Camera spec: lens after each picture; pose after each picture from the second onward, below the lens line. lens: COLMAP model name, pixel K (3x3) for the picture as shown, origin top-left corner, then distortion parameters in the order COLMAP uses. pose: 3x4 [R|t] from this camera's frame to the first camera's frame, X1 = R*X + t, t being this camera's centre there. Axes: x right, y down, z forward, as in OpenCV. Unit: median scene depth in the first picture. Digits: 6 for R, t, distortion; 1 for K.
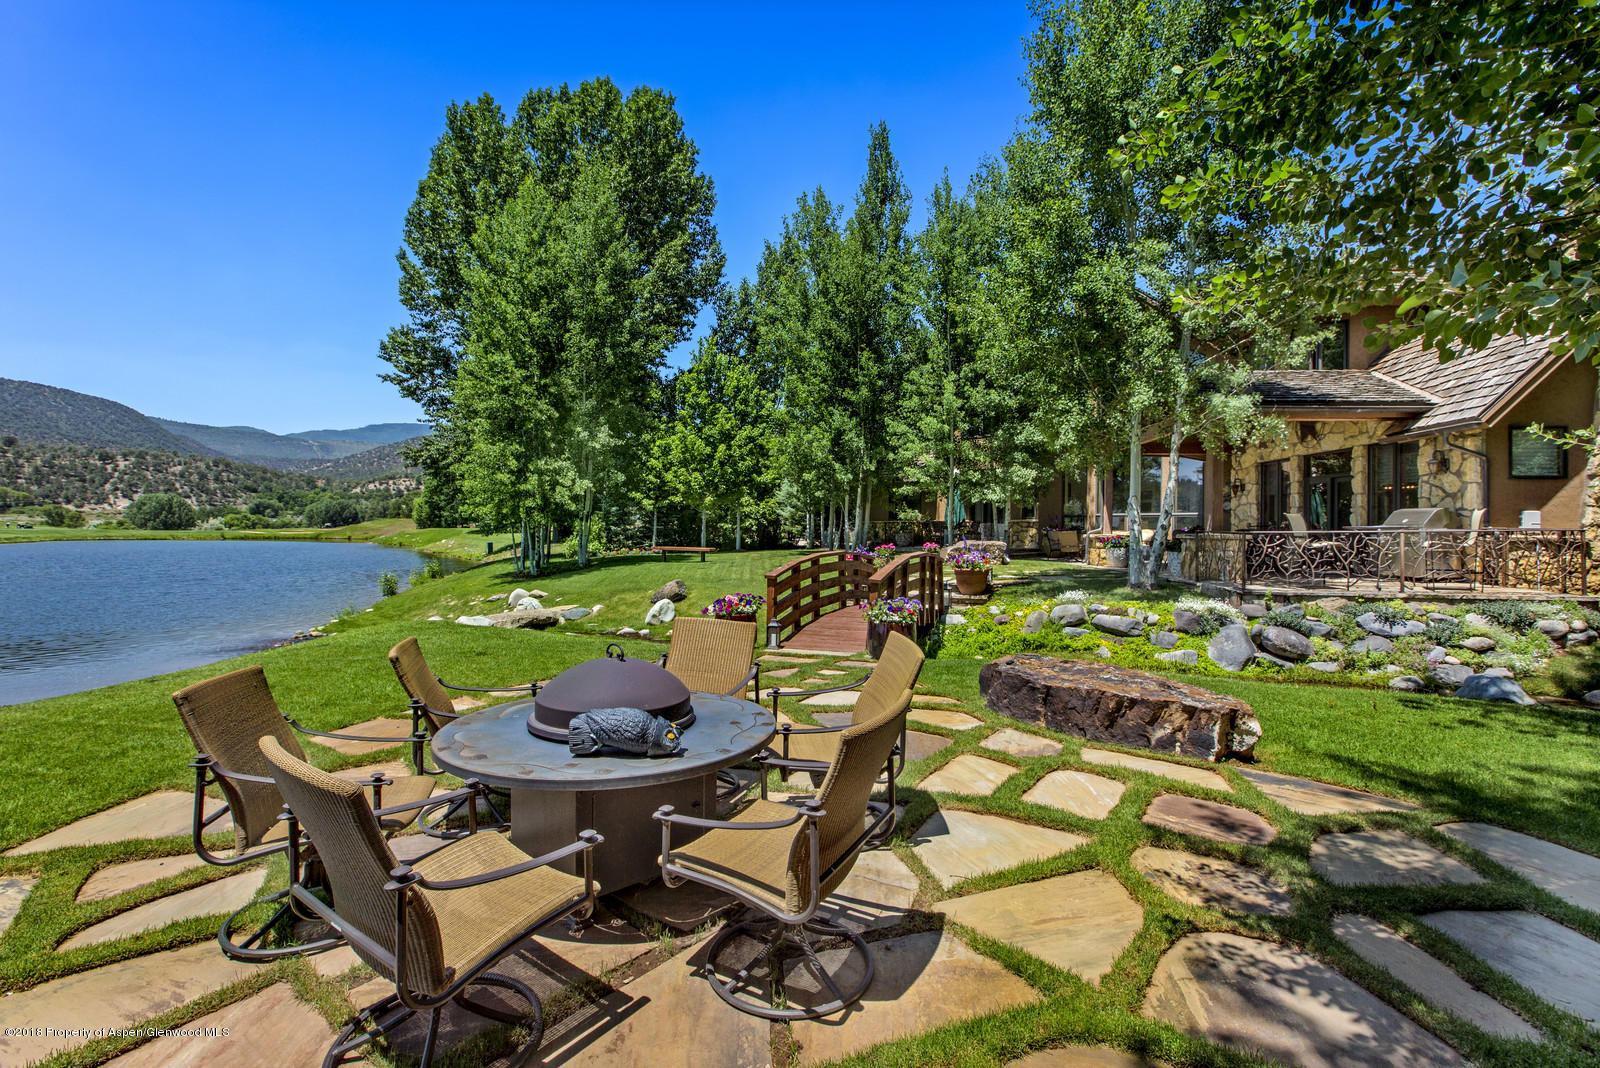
lens RADIAL K [[723.7, 0, 804.1], [0, 723.7, 530.6], [0, 0, 1]] dist [0.001585, 0.000790]
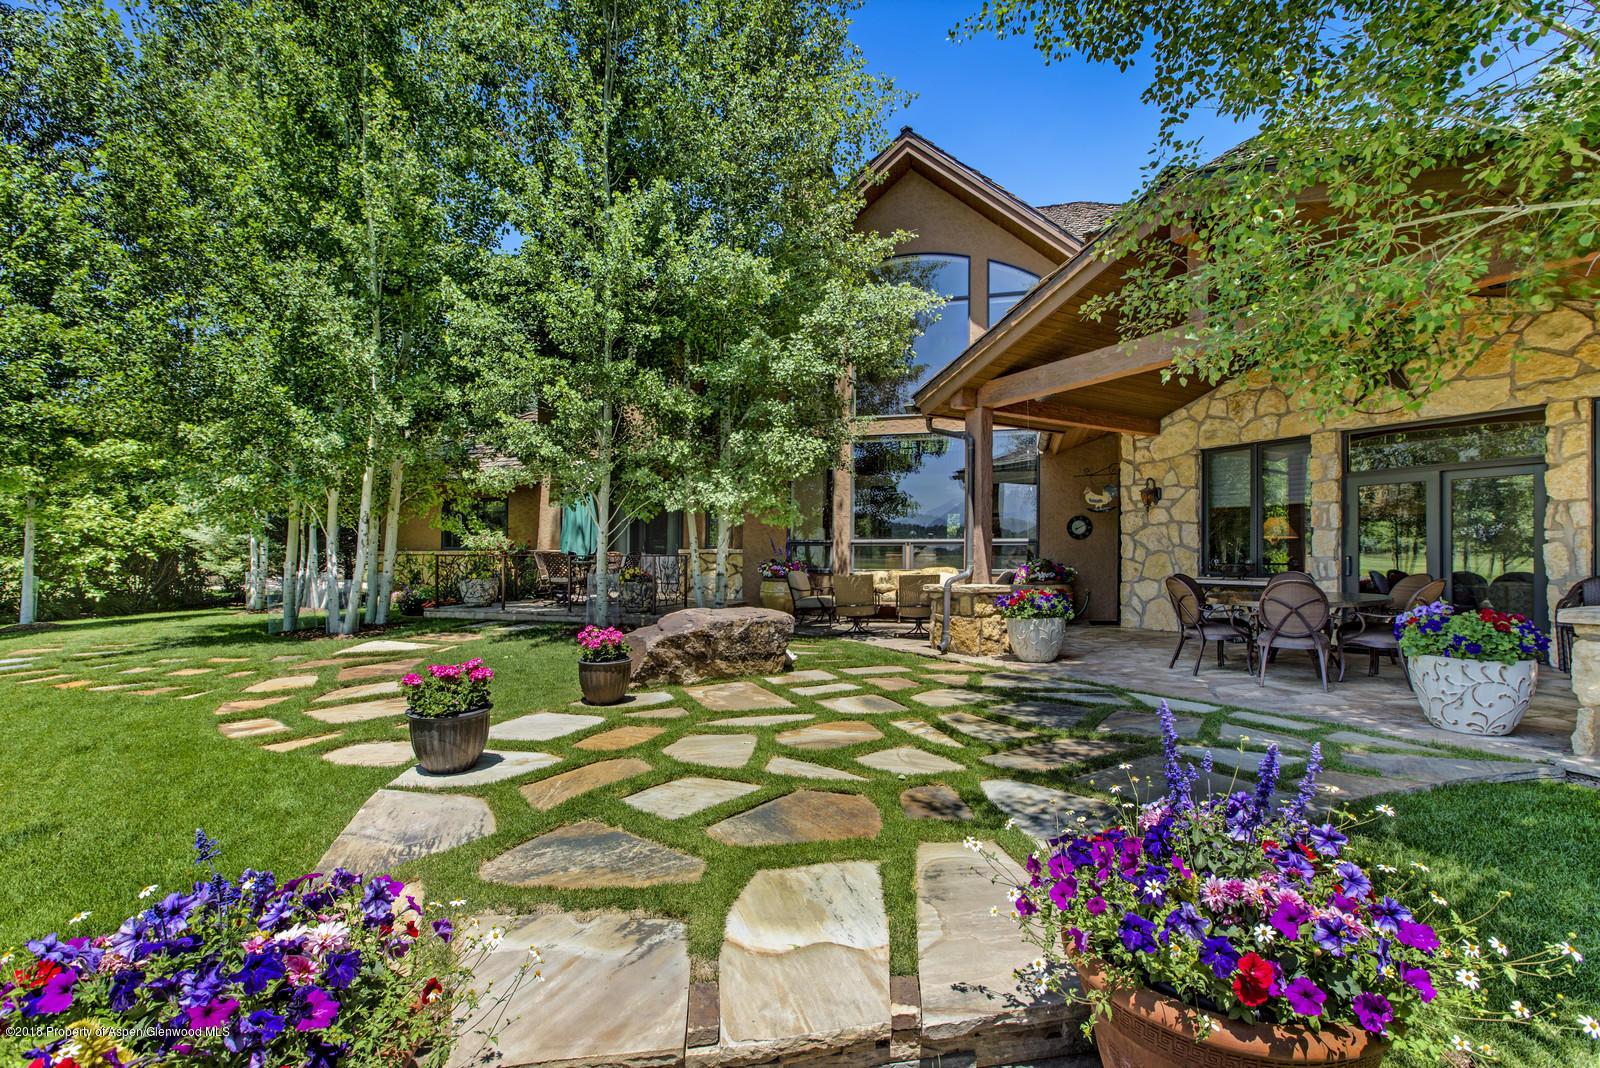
lens RADIAL K [[723.7, 0, 814.5], [0, 723.7, 531.6], [0, 0, 1]] dist [0.001585, 0.000790]
pose [[0.827000, 0.011422, 0.562087, 0.058273], [0.007304, 0.999491, -0.031057, -0.012183], [-0.562155, 0.029790, 0.826495, 0.540543]]
